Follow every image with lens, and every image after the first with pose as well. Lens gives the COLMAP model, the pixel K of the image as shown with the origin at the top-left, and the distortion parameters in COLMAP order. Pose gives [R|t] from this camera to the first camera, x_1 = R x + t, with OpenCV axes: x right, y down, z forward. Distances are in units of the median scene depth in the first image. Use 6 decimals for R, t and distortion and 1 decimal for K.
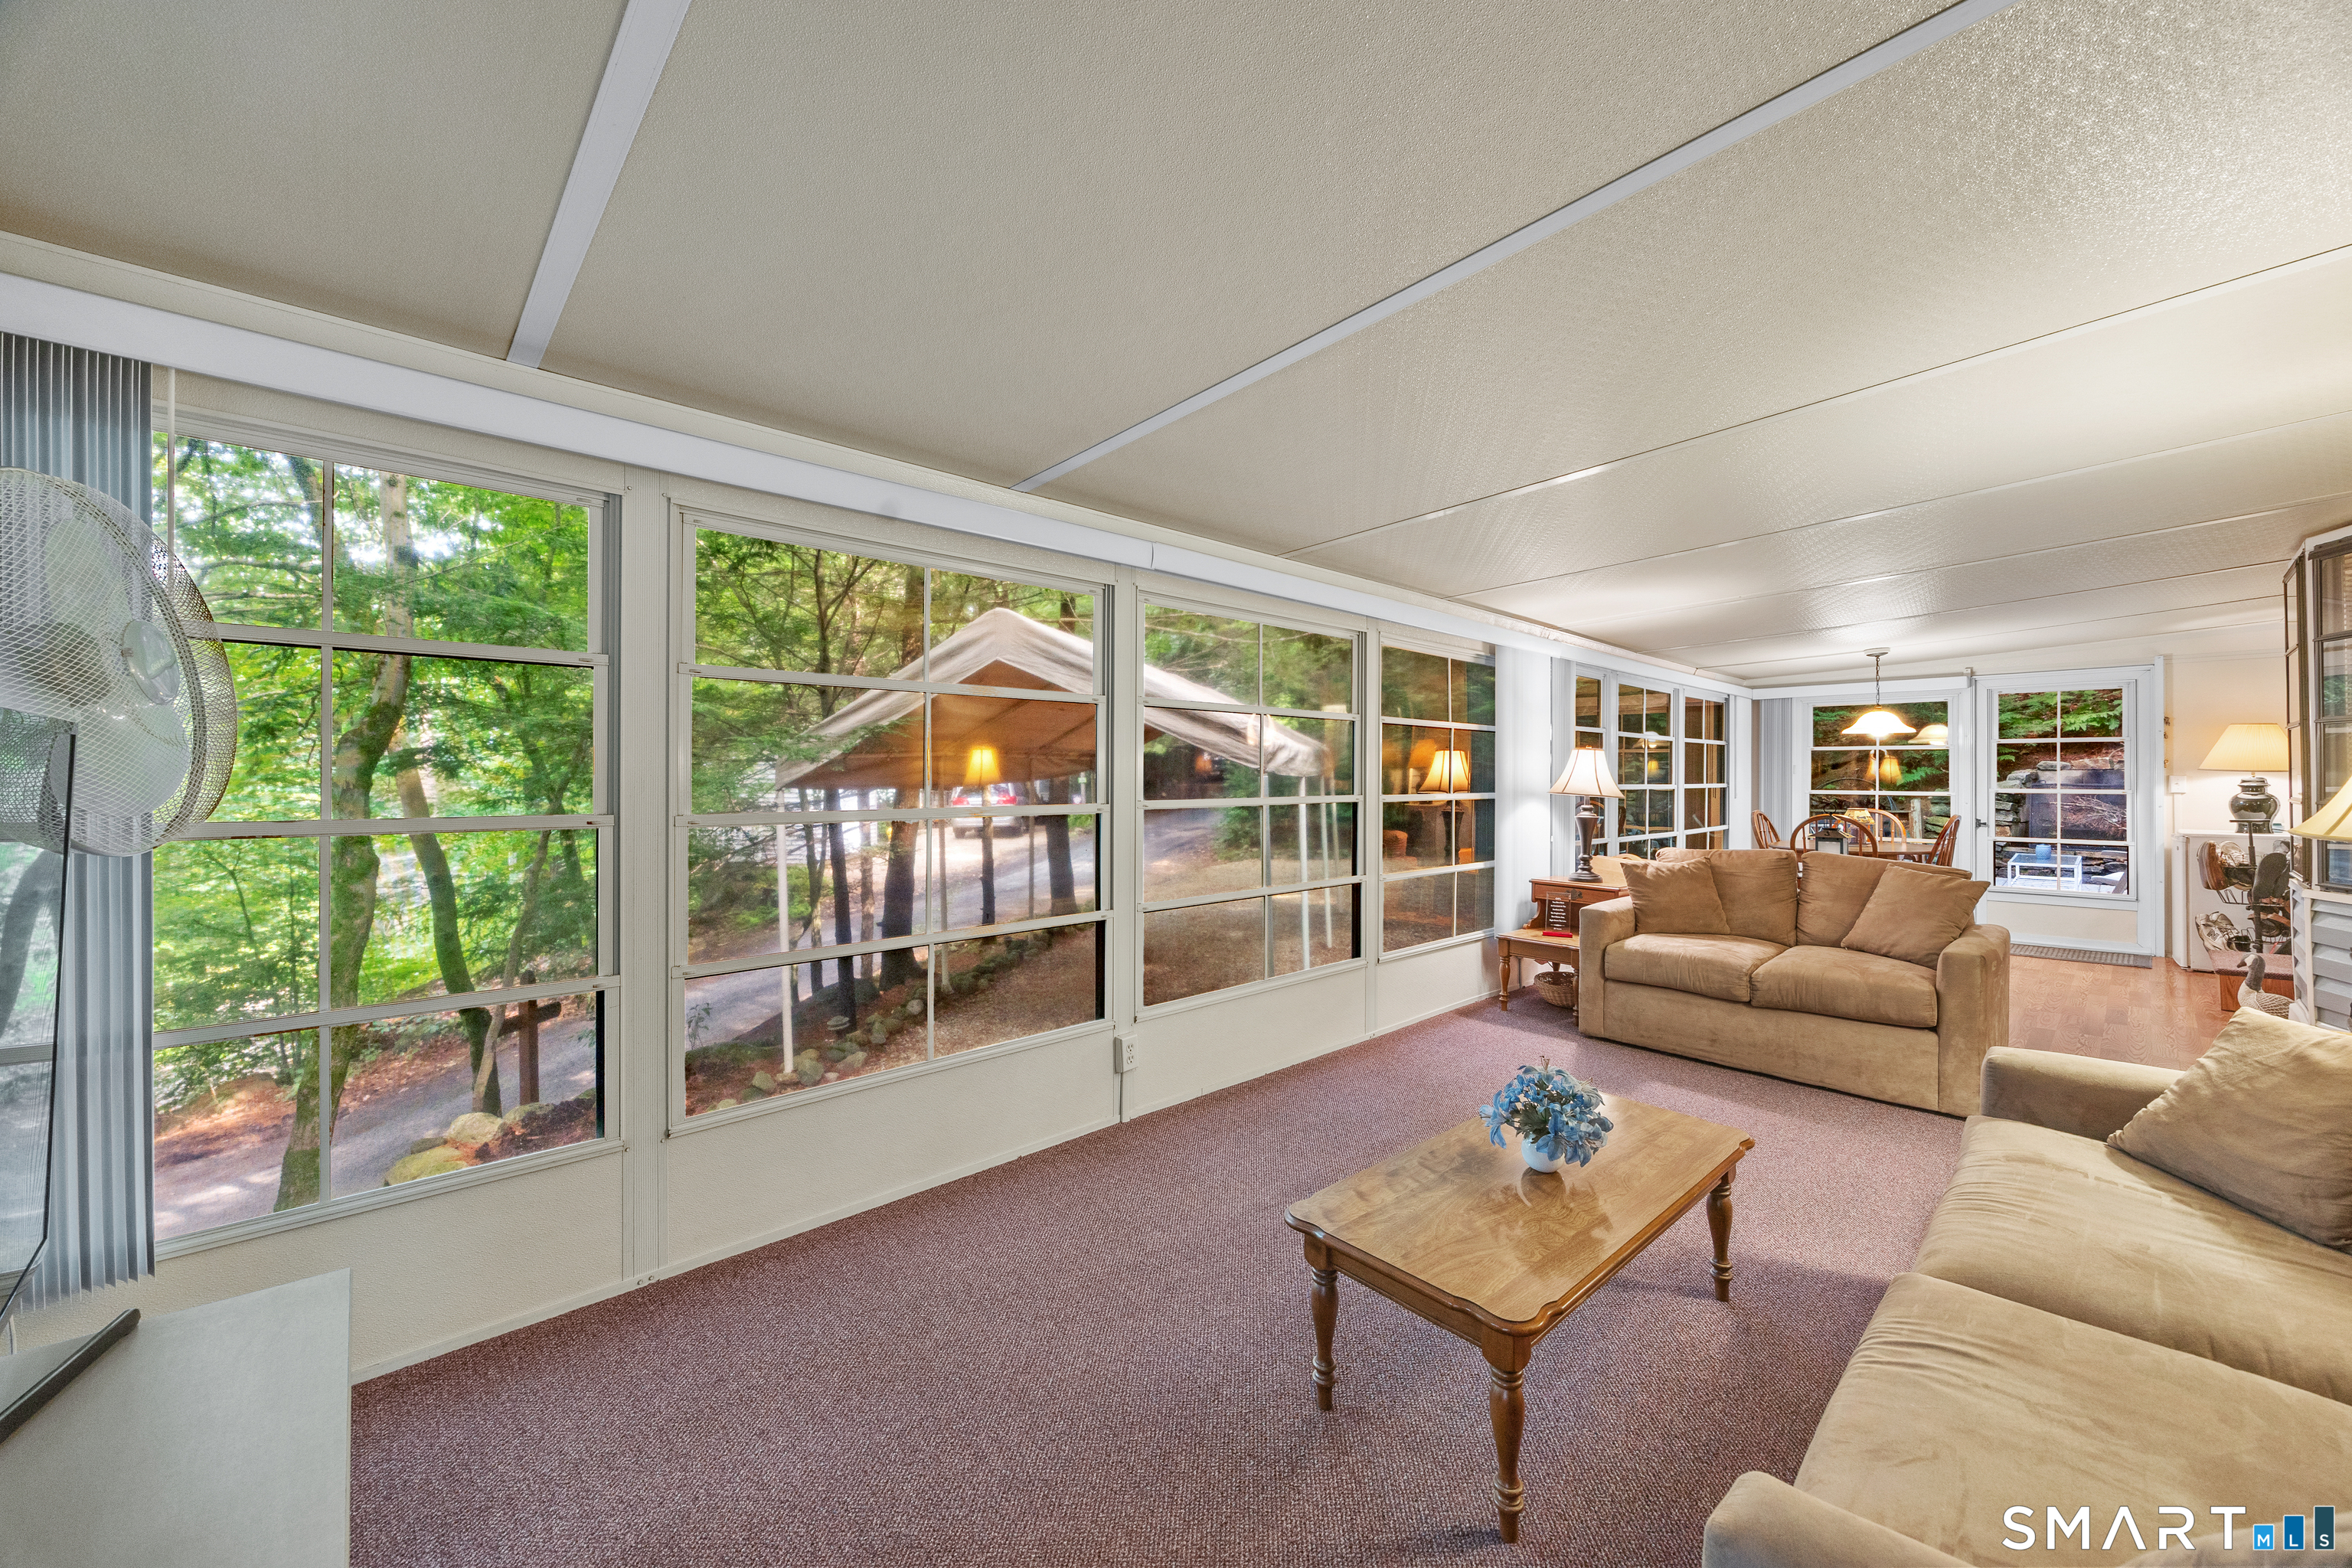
lens RADIAL K [[886.1, 0, 1176.0], [0, 886.1, 784.0], [0, 0, 1]] dist [-0.000007, 0.000014]
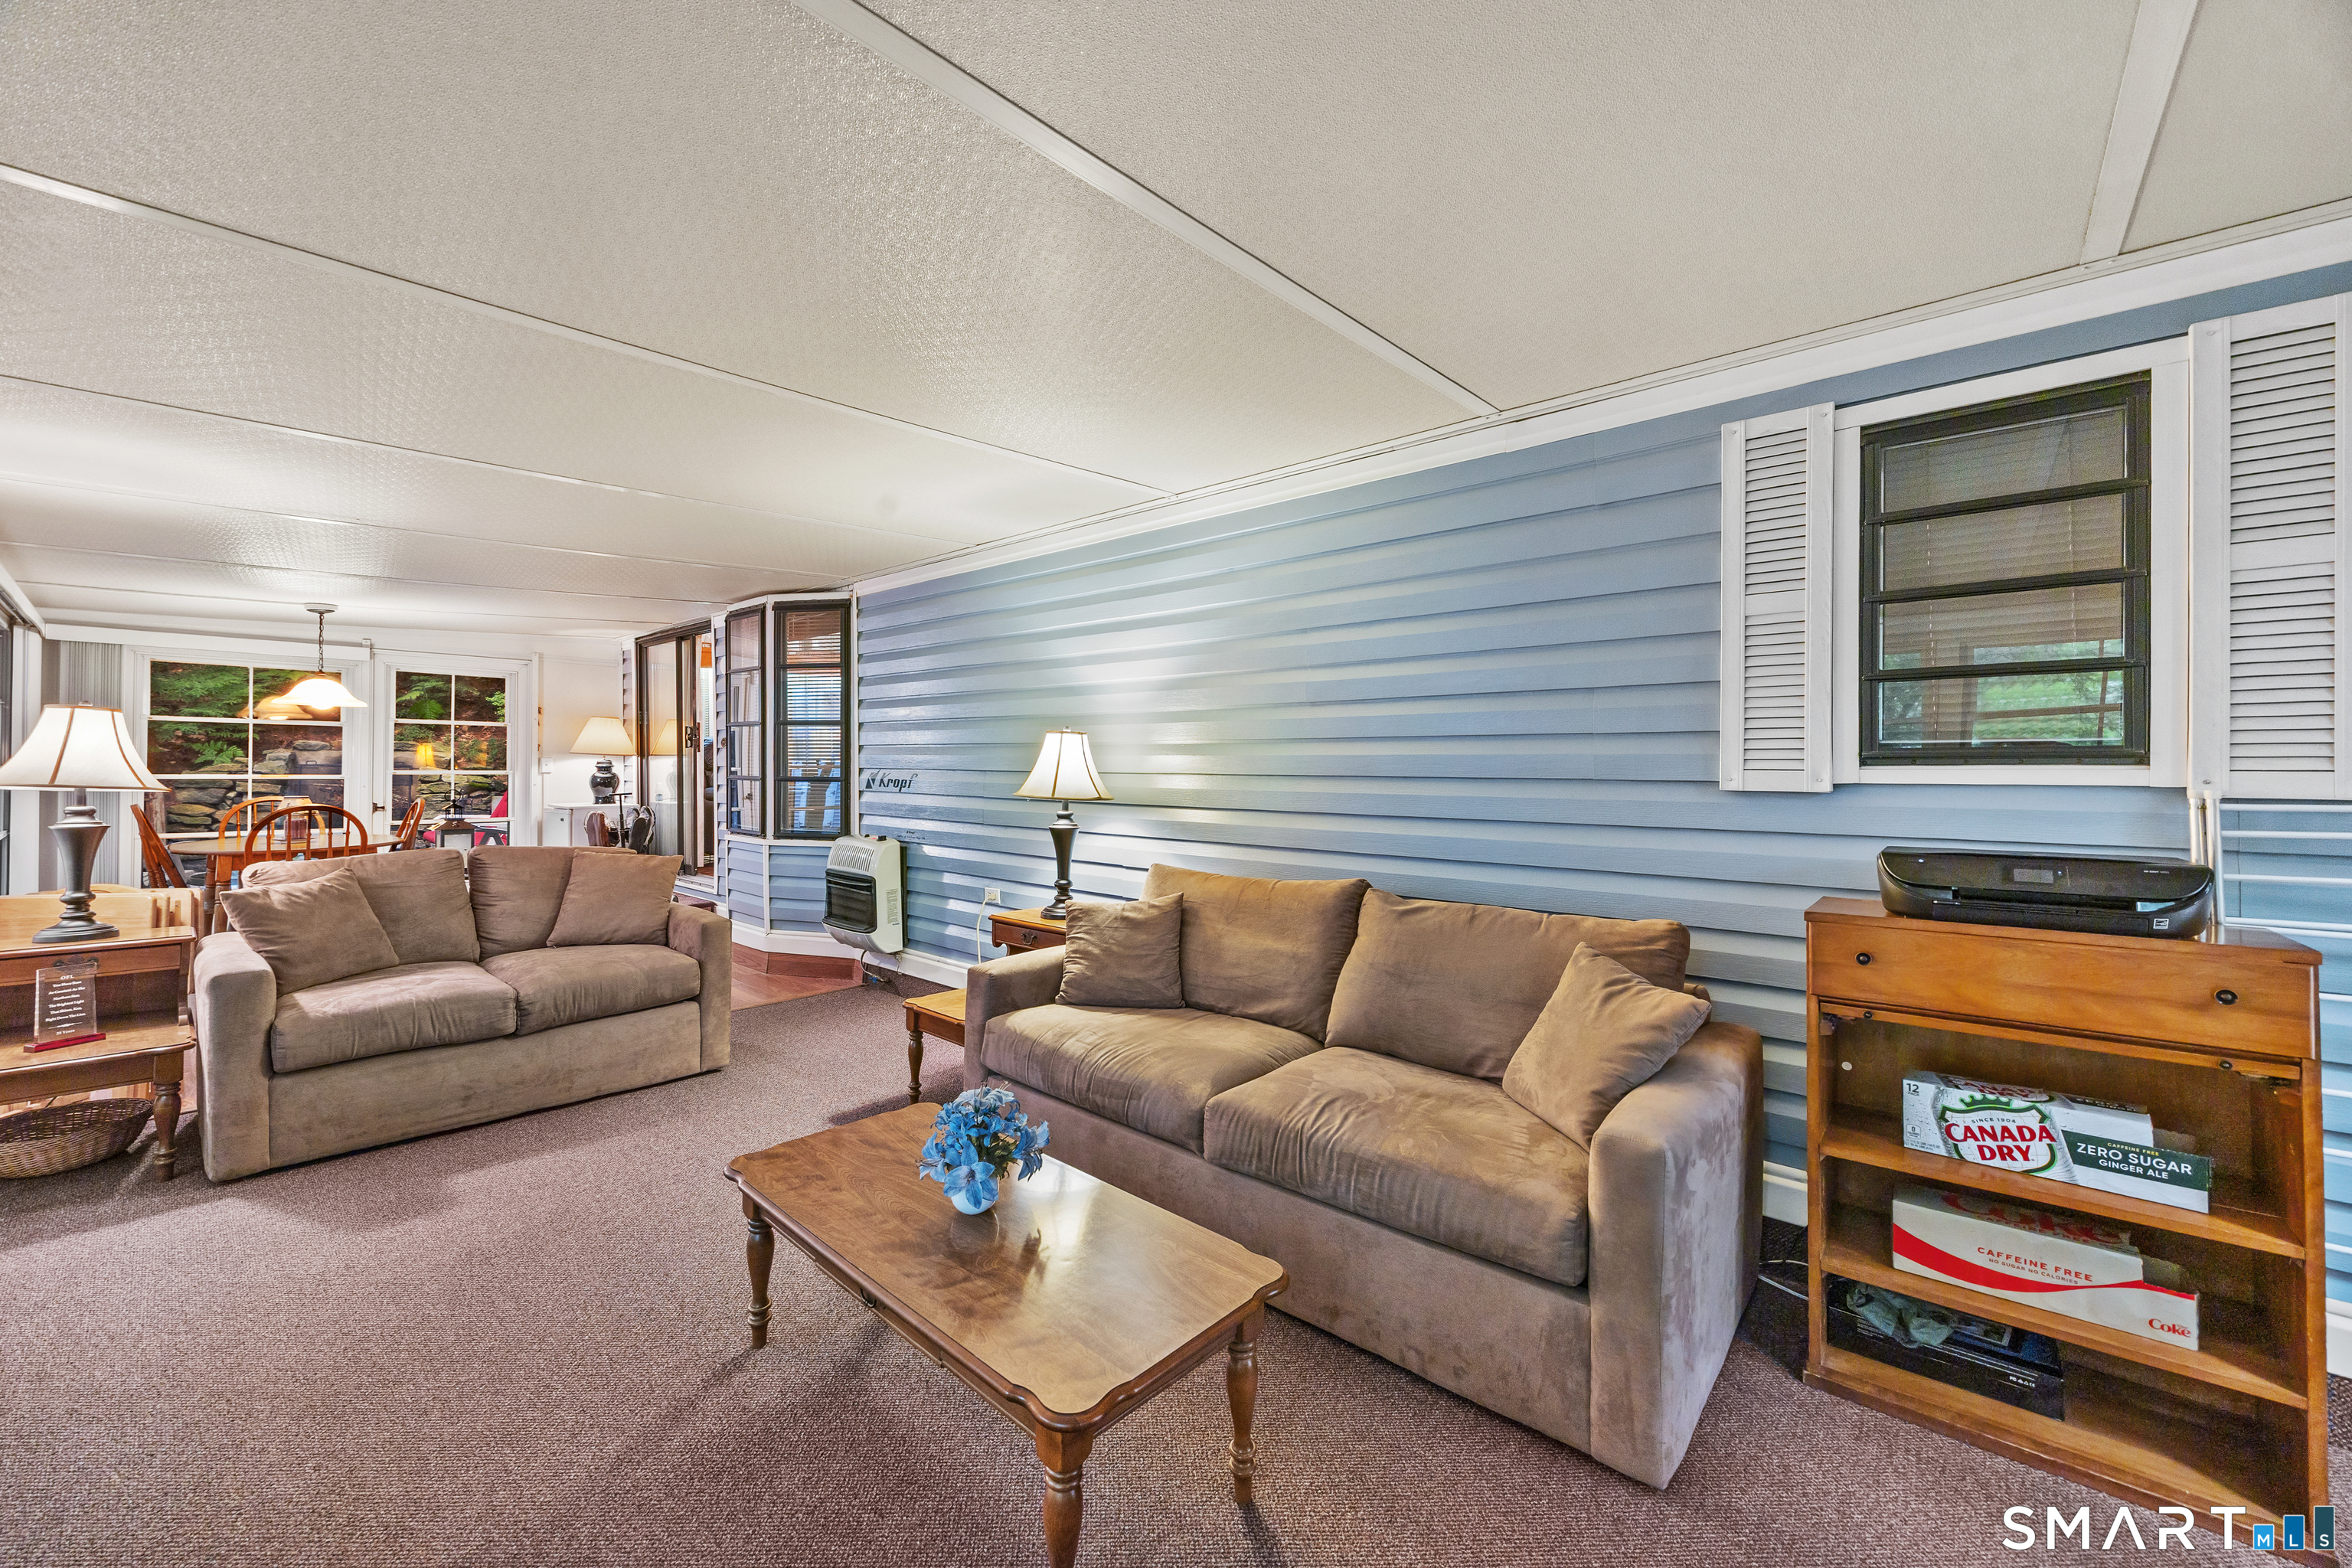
lens RADIAL K [[928.8, 0, 1176.0], [0, 928.8, 784.0], [0, 0, 1]] dist [0.000286, 0.000008]
pose [[-0.112594, -0.022310, 0.993391, -0.256357], [-0.000267, 0.999749, 0.022423, -0.003944], [-0.993641, 0.002259, -0.112572, 0.451939]]
